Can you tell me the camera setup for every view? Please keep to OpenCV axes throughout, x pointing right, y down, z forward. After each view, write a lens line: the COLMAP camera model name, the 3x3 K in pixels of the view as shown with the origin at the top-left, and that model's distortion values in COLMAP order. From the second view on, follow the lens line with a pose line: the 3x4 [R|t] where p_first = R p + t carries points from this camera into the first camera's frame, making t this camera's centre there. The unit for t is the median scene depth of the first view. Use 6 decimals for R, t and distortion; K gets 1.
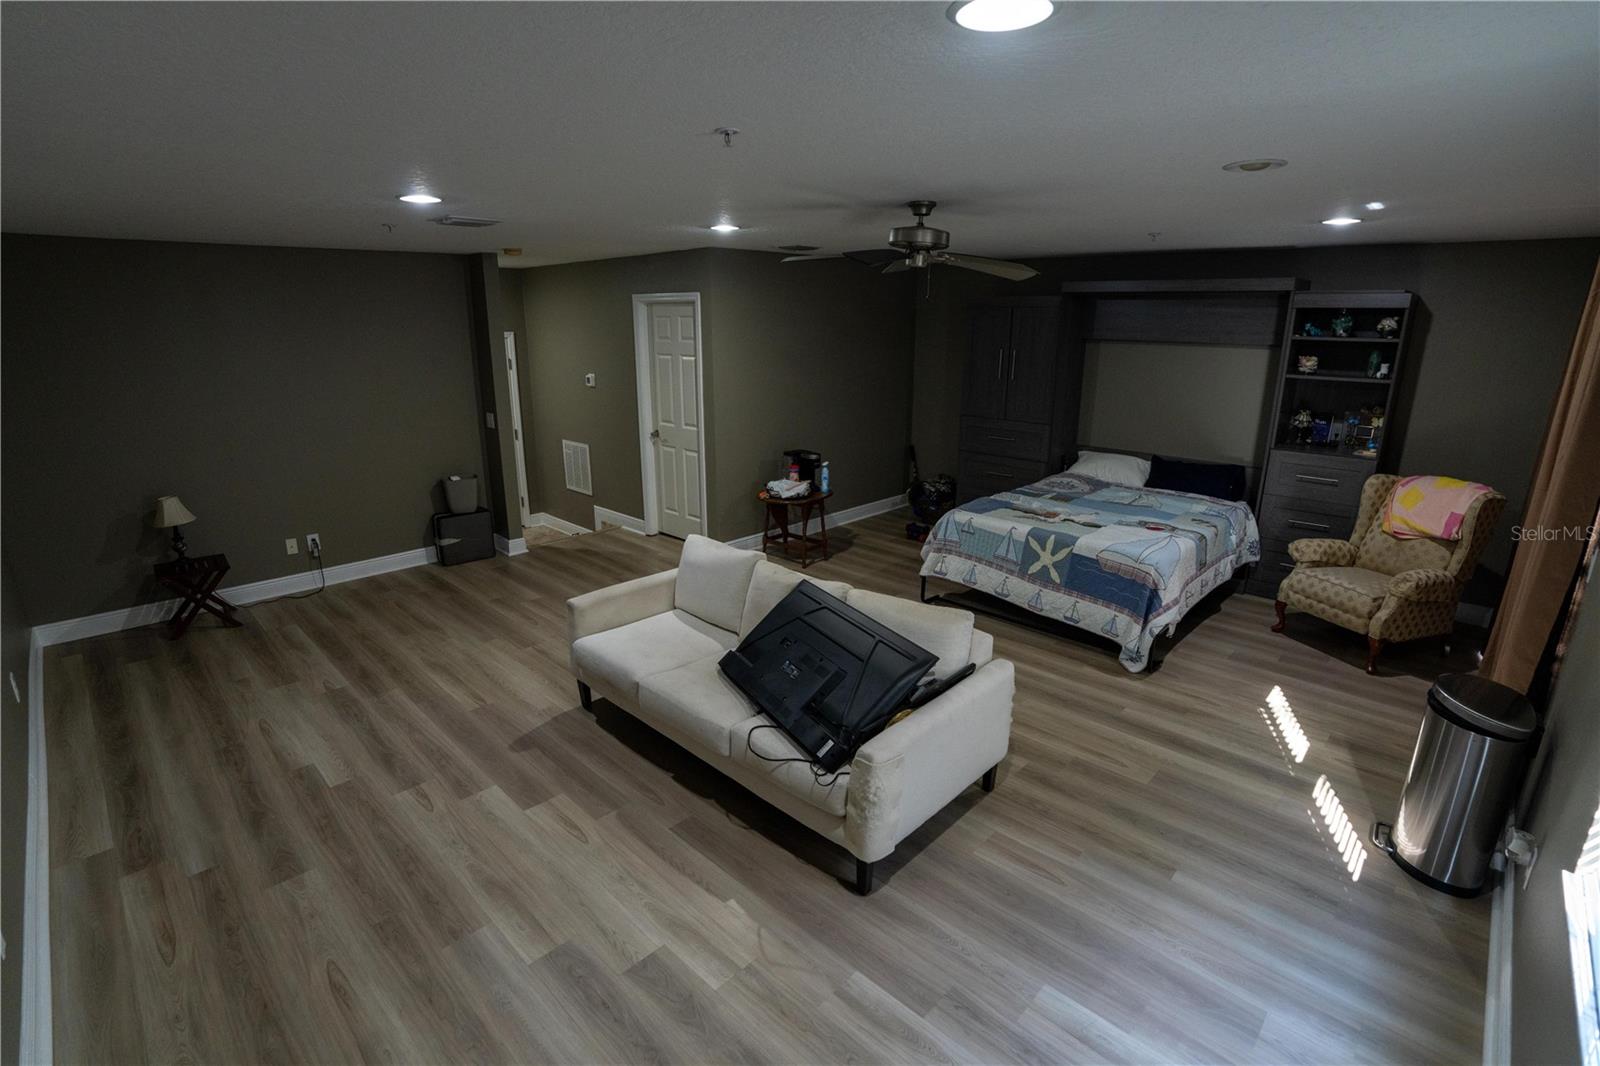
lens RADIAL K [[740.8, 0, 803.5], [0, 740.8, 528.2], [0, 0, 1]] dist [-0.064553, 0.020202]
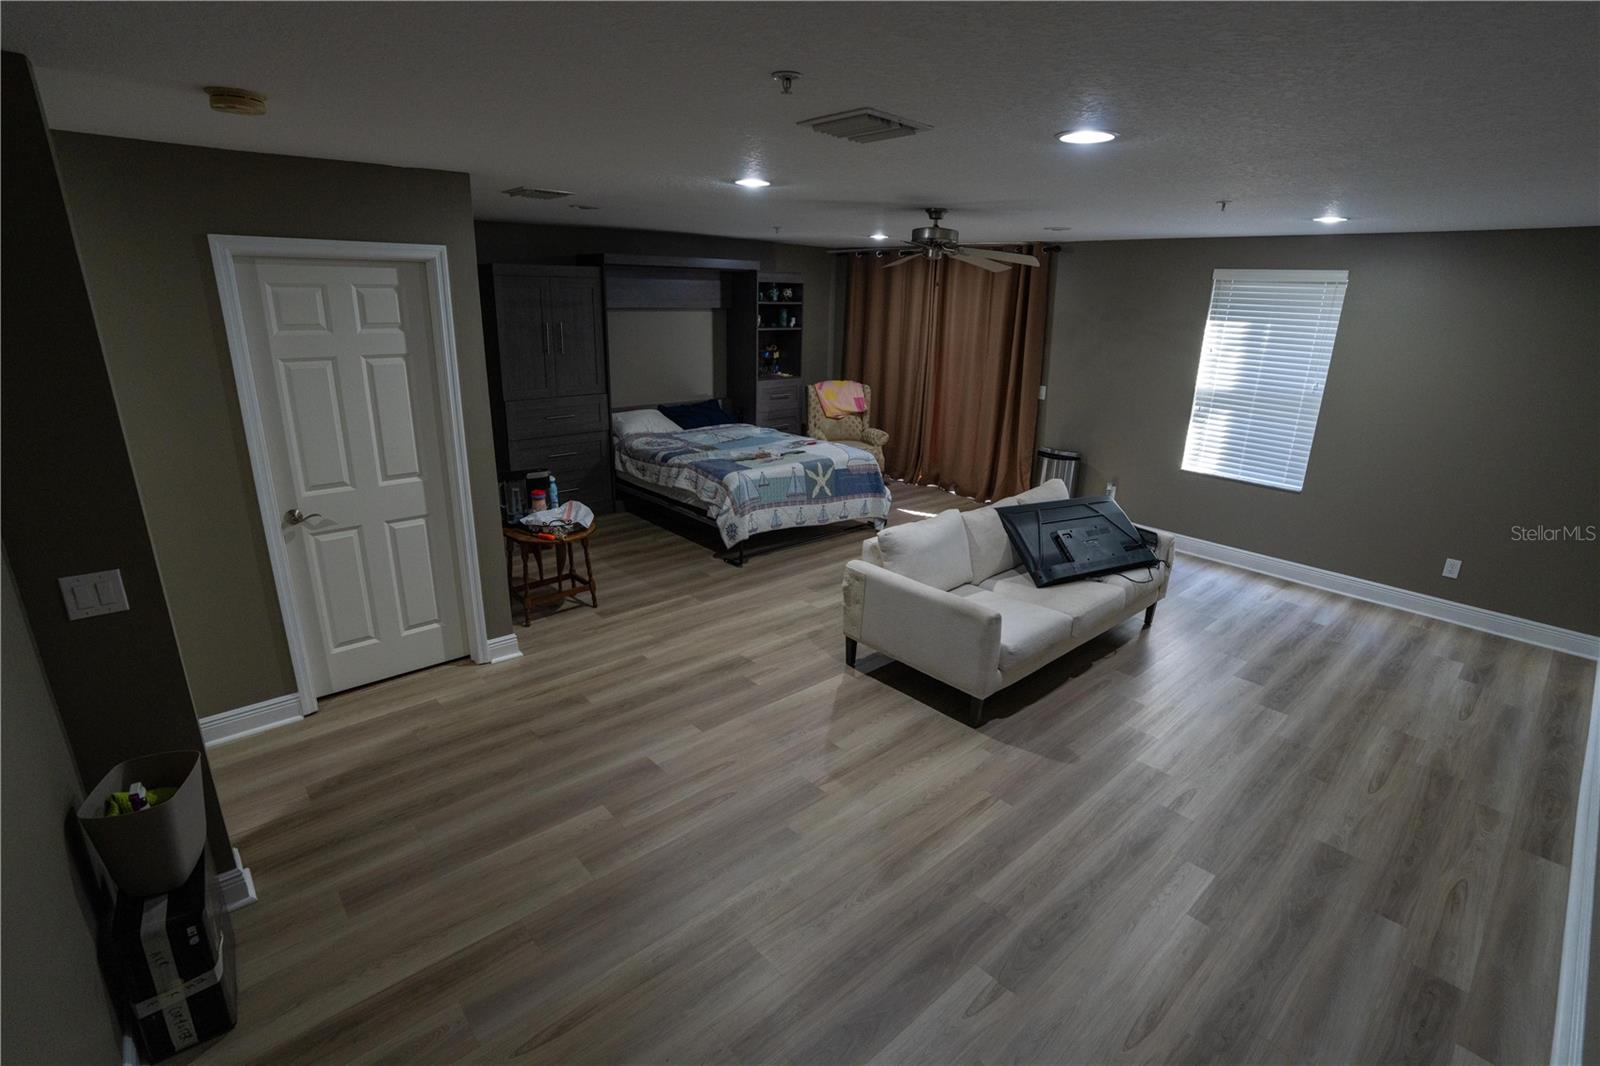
lens RADIAL K [[740.8, 0, 803.5], [0, 740.8, 528.2], [0, 0, 1]] dist [-0.064553, 0.020202]
pose [[0.084597, -0.302315, 0.949447, -0.928348], [0.249683, 0.928894, 0.273523, -0.244403], [-0.964625, 0.213921, 0.154065, 0.845485]]
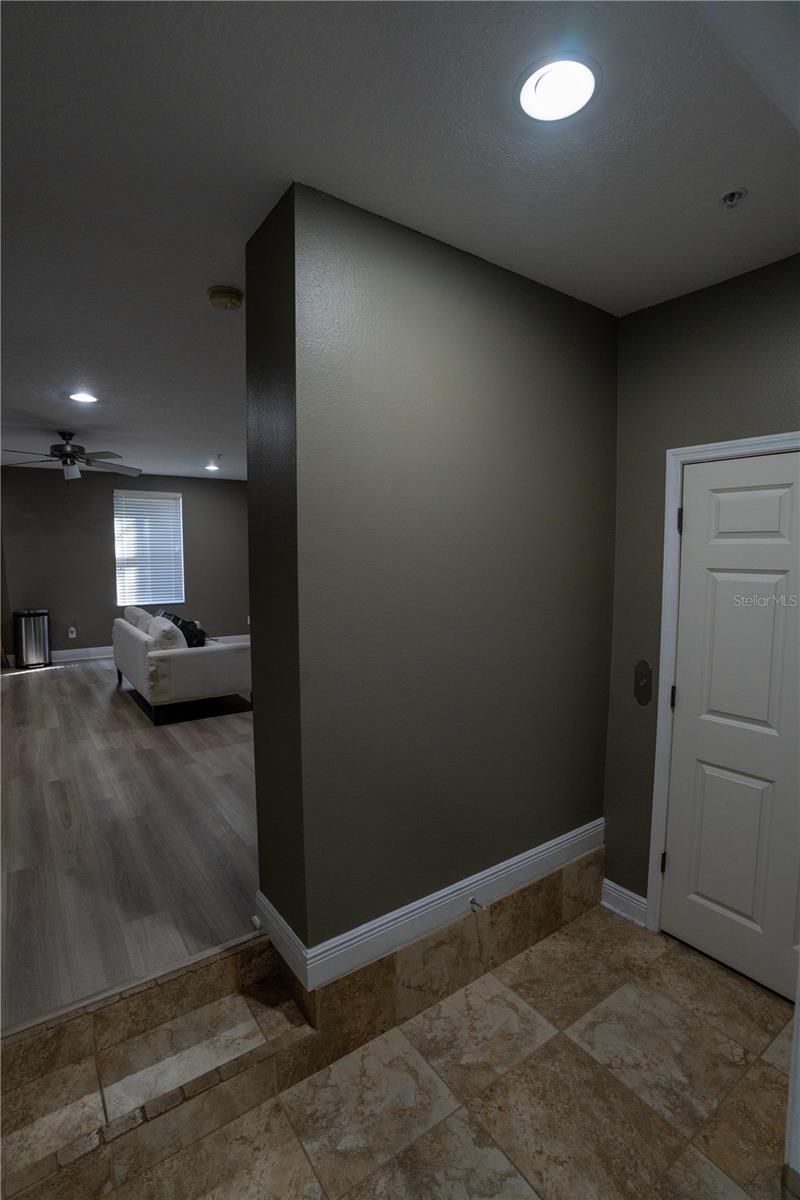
lens RADIAL K [[555.6, 0, 400.0], [0, 555.6, 600.0], [0, 0, 1]] dist [-0.064553, 0.020202]
pose [[-0.982021, -0.026755, 0.186866, -0.725343], [0.040730, 0.936558, 0.348139, -0.362878], [-0.184325, 0.349491, -0.918630, 1.697192]]
